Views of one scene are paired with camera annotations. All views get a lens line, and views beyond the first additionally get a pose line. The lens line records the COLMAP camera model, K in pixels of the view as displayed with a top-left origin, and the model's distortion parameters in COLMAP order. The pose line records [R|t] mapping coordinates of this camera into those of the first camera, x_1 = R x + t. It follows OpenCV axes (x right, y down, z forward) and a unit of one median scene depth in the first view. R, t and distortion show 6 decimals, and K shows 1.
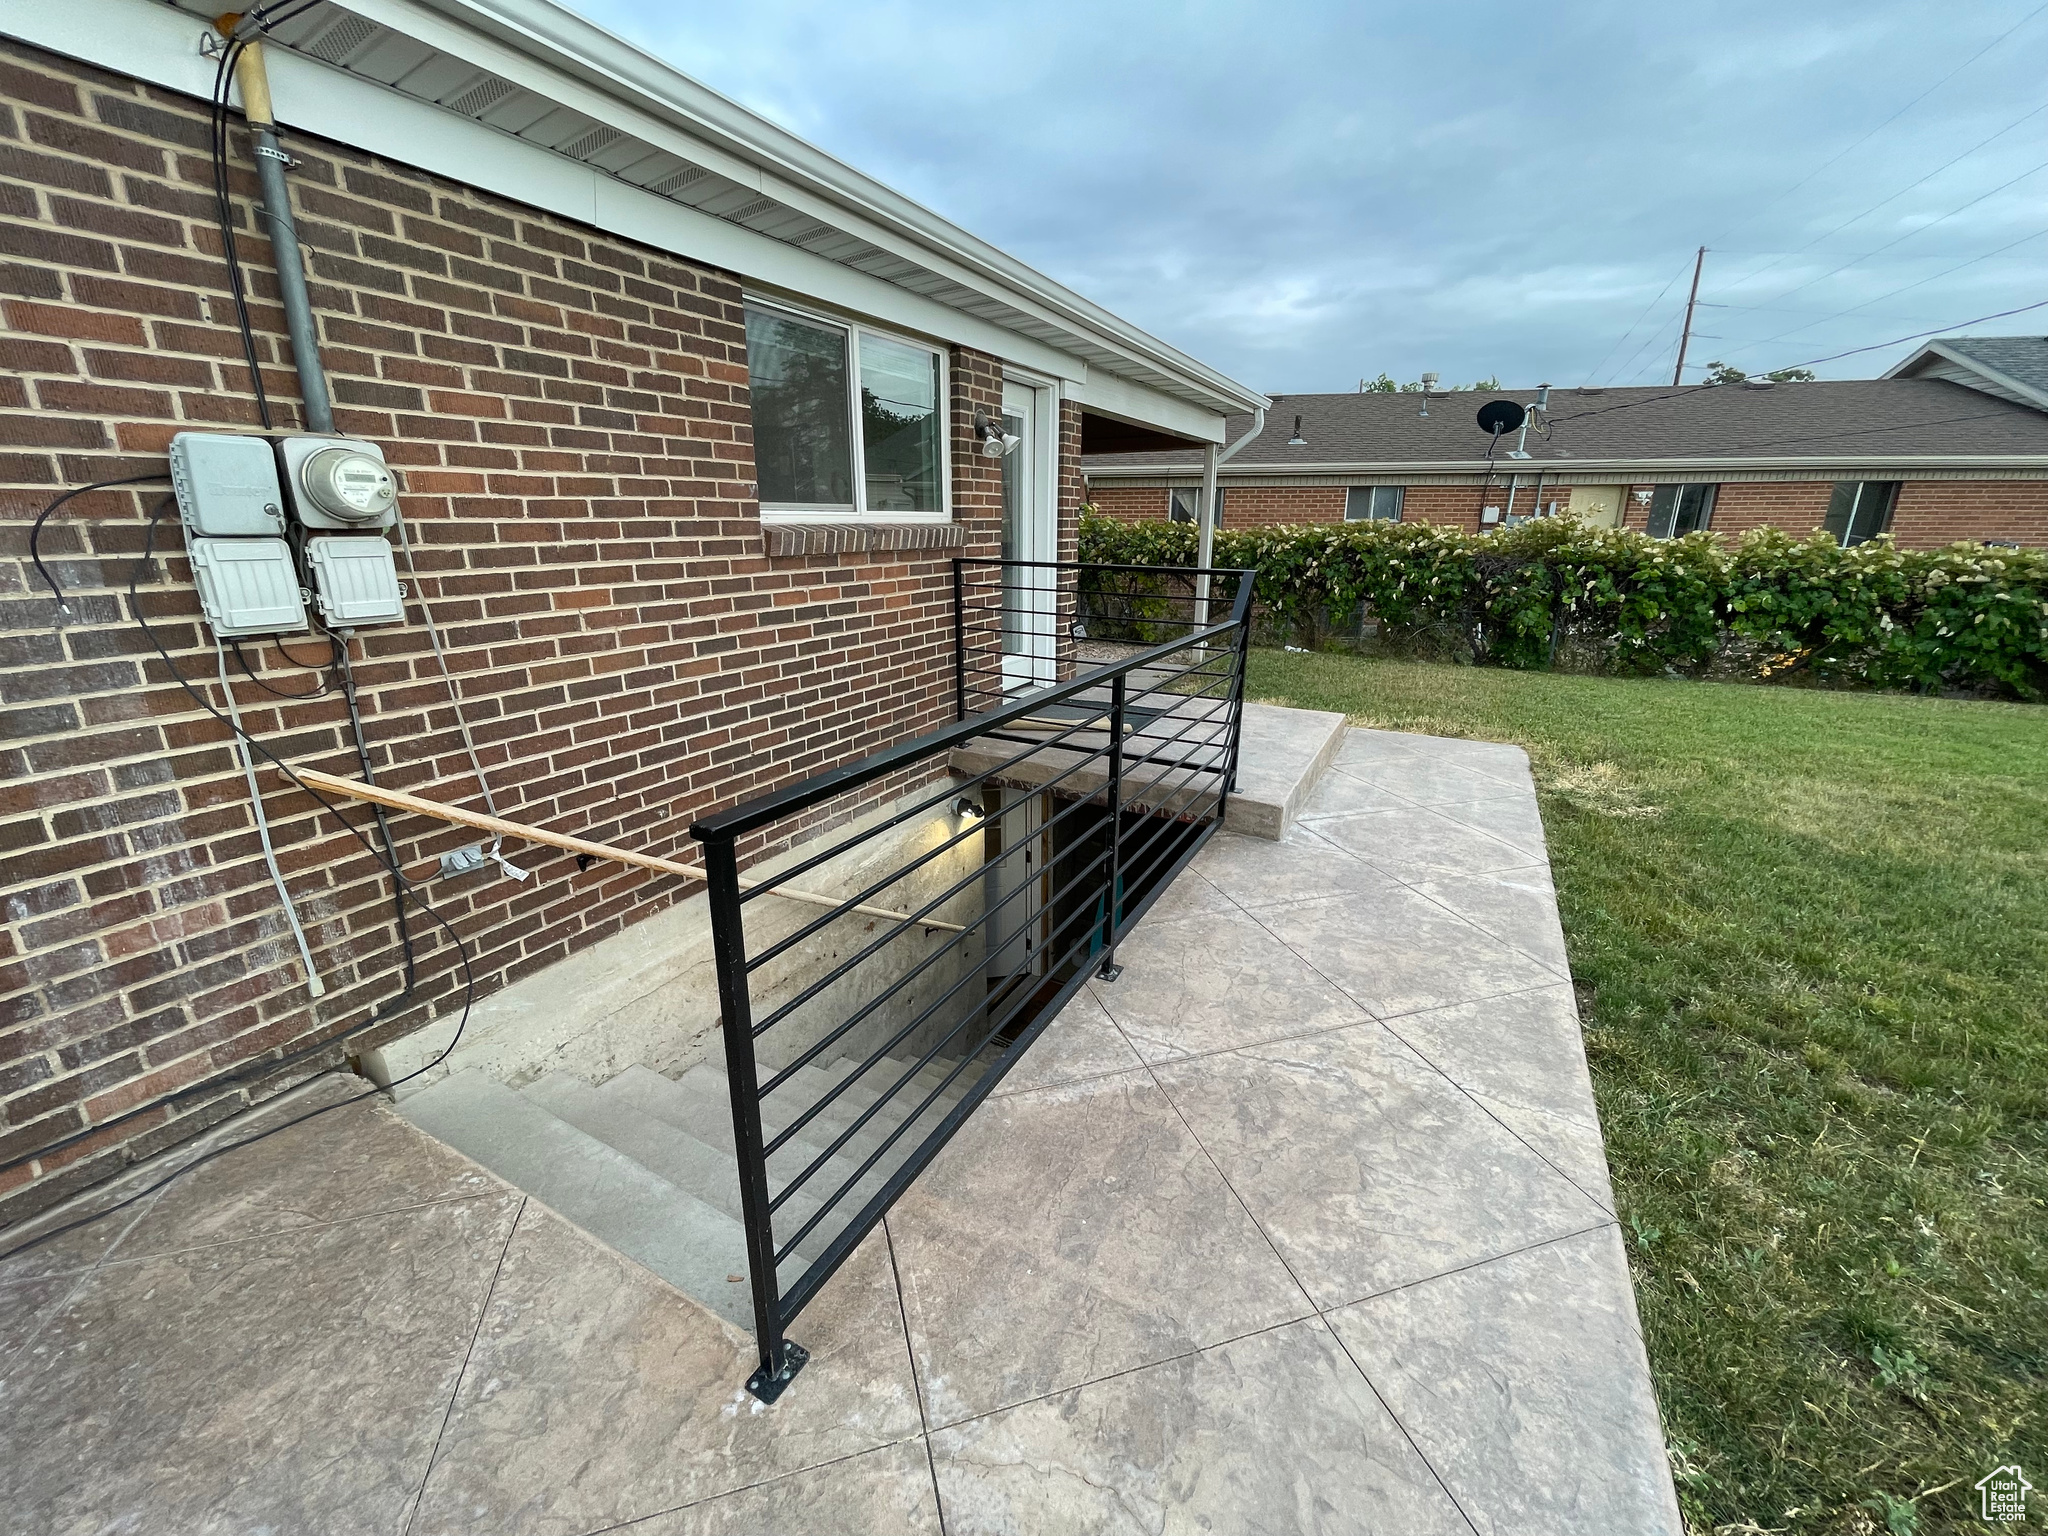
lens RADIAL K [[822.6, 0, 1010.4], [0, 822.6, 765.7], [0, 0, 1]] dist [0.009758, -0.004864]
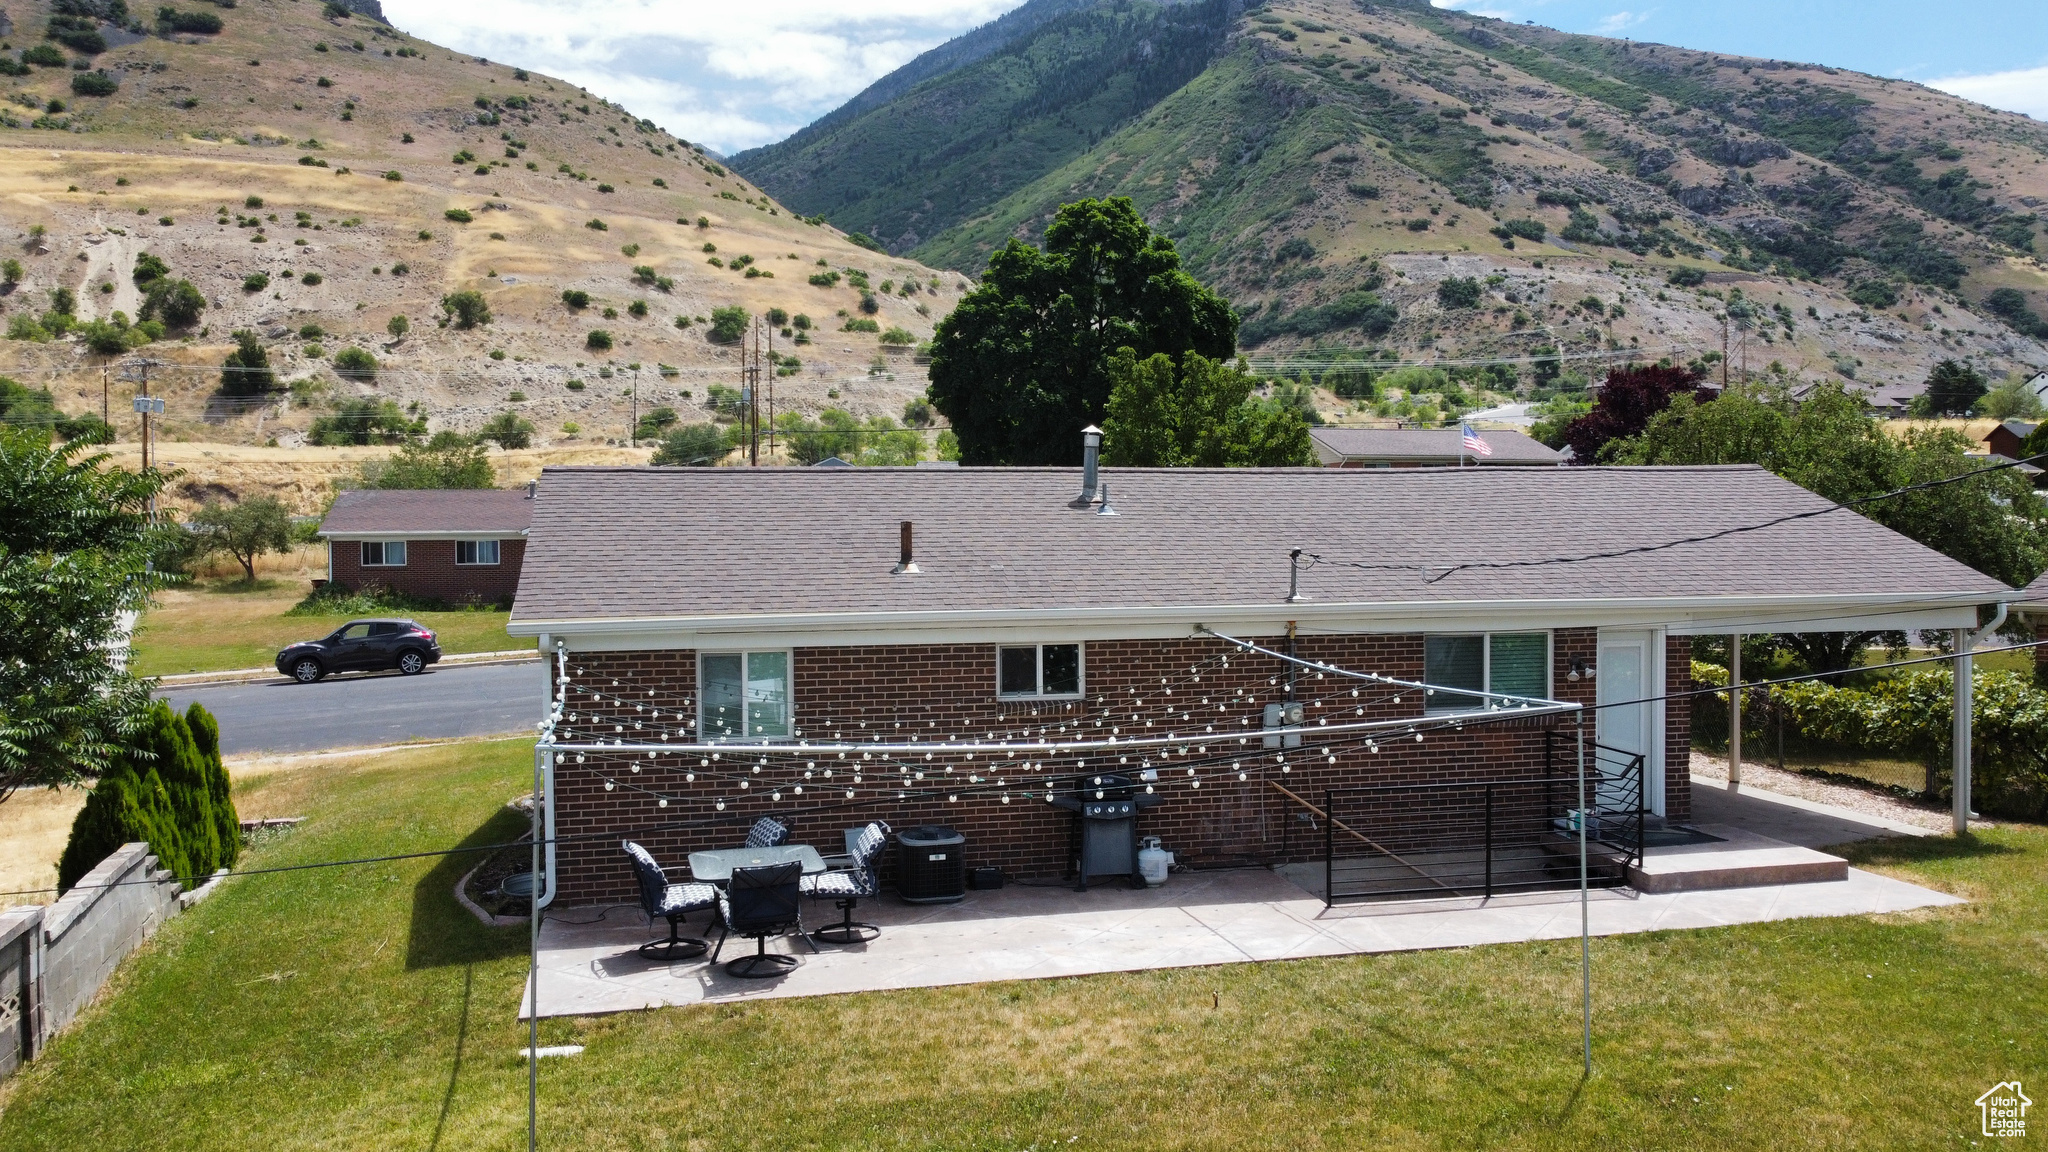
lens RADIAL K [[1497.9, 0, 1023.6], [0, 1497.9, 574.6], [0, 0, 1]] dist [0.000934, 0.000469]
pose [[0.646946, 0.013434, -0.762417, 4.085207], [-0.208541, 0.964844, -0.159956, 0.472576], [0.733465, 0.262478, 0.627004, -4.945779]]
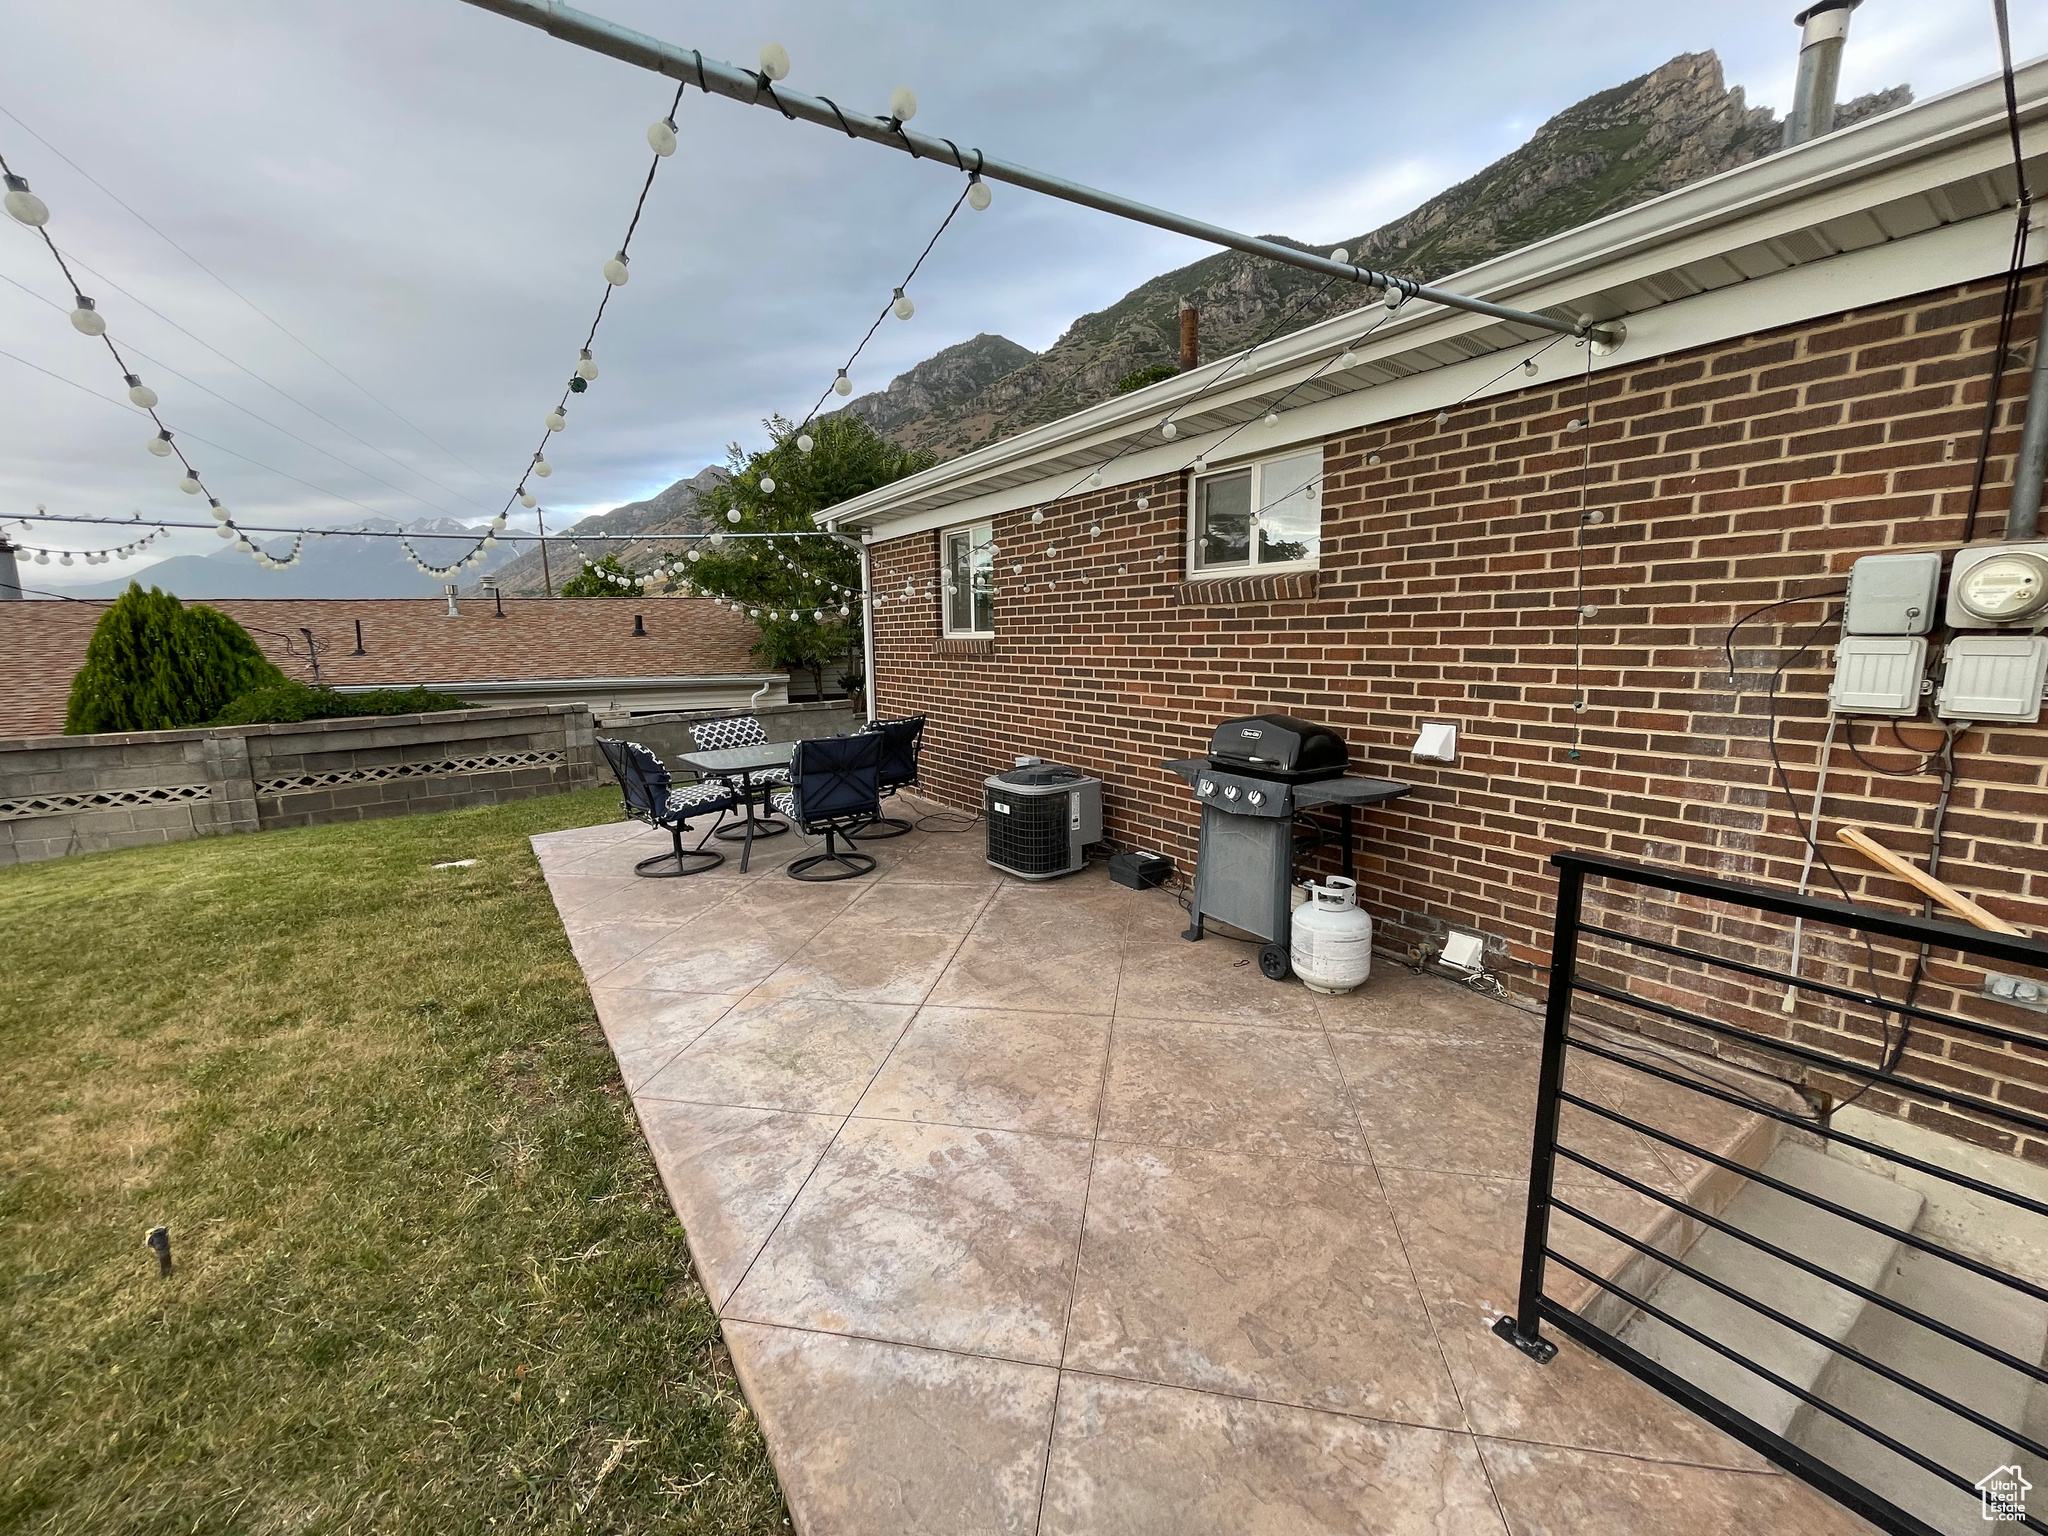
lens RADIAL K [[822.6, 0, 1010.4], [0, 822.6, 765.7], [0, 0, 1]] dist [0.009758, -0.004864]
pose [[-0.468697, 0.149378, -0.870638, 0.733979], [-0.233826, 0.929463, 0.285349, -0.140870], [0.851850, 0.337320, -0.400707, 0.444064]]
